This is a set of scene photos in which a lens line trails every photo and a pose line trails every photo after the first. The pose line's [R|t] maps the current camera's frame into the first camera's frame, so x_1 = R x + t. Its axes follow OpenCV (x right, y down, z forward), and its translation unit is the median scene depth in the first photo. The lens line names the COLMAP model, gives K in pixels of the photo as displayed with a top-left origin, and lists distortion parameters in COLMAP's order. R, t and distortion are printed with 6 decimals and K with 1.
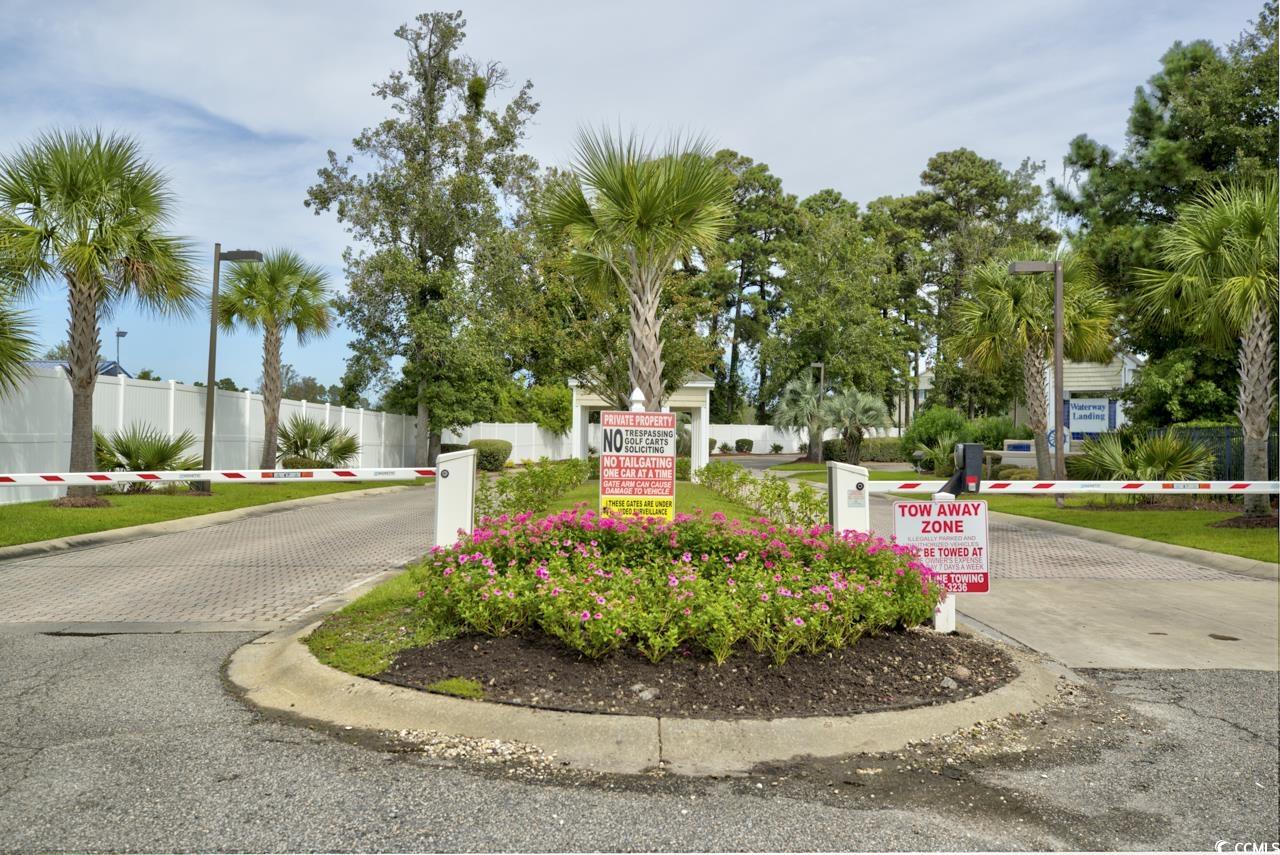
lens RADIAL K [[1108.5, 0, 642.2], [0, 1108.5, 426.2], [0, 0, 1]] dist [0.011061, 0.006343]
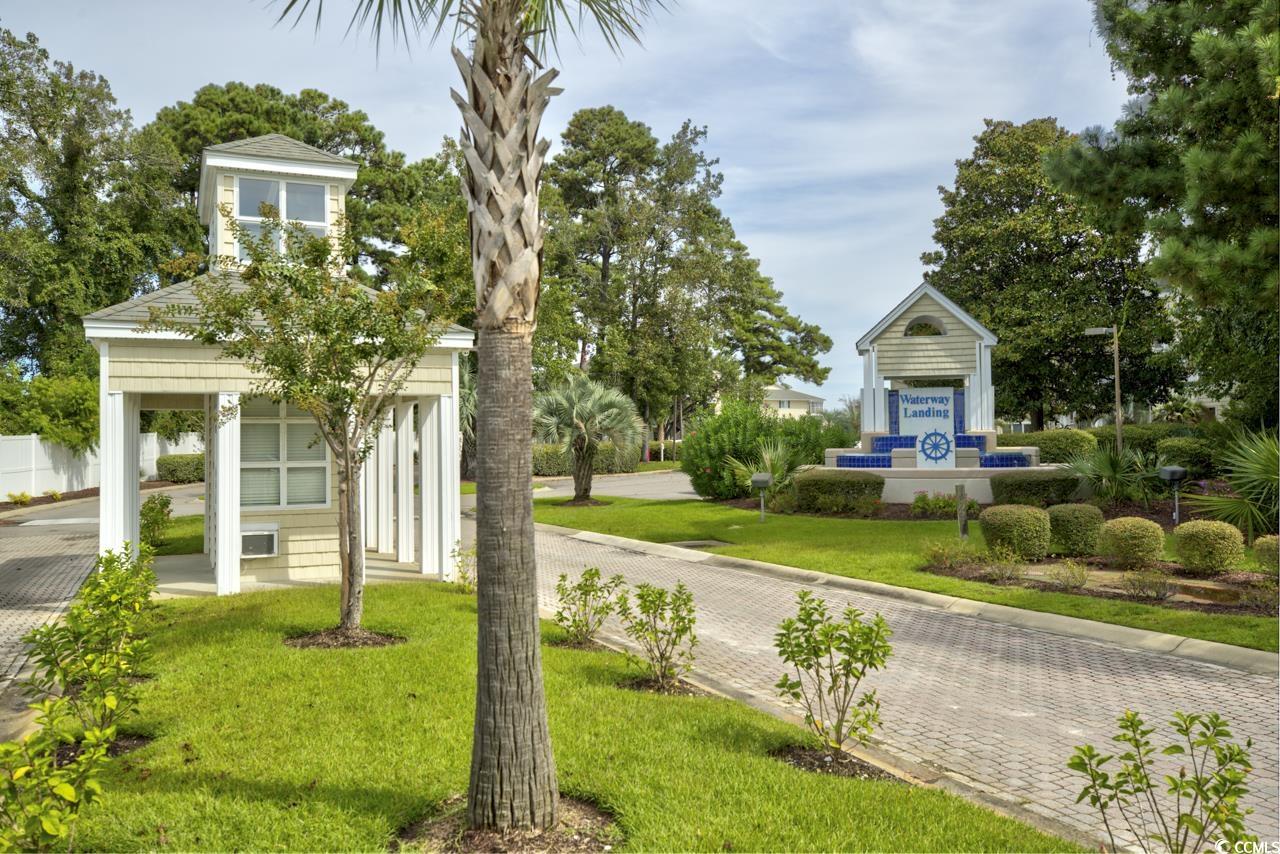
lens RADIAL K [[1013.2, 0, 644.0], [0, 1013.2, 429.8], [0, 0, 1]] dist [-0.015669, 0.005607]
pose [[0.909532, -0.015319, 0.415351, -0.027063], [0.015558, 0.999875, 0.002808, -0.002315], [-0.415342, 0.003908, 0.909657, 0.449544]]
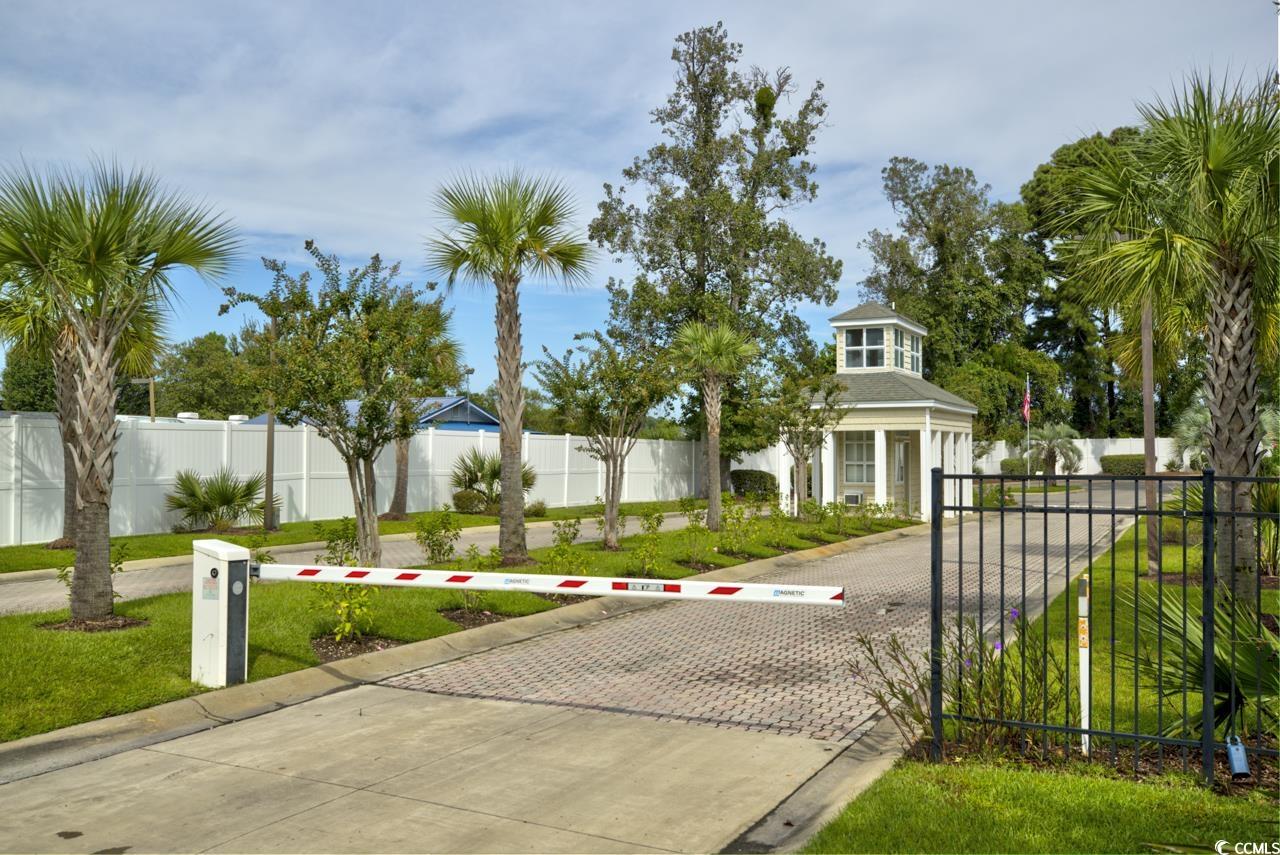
lens RADIAL K [[1108.5, 0, 643.2], [0, 1108.5, 430.3], [0, 0, 1]] dist [0.011061, 0.006343]
pose [[0.887236, -0.021079, -0.460834, 0.191602], [0.017118, 0.999772, -0.012775, -0.007361], [0.460998, 0.003446, 0.887394, 0.100979]]
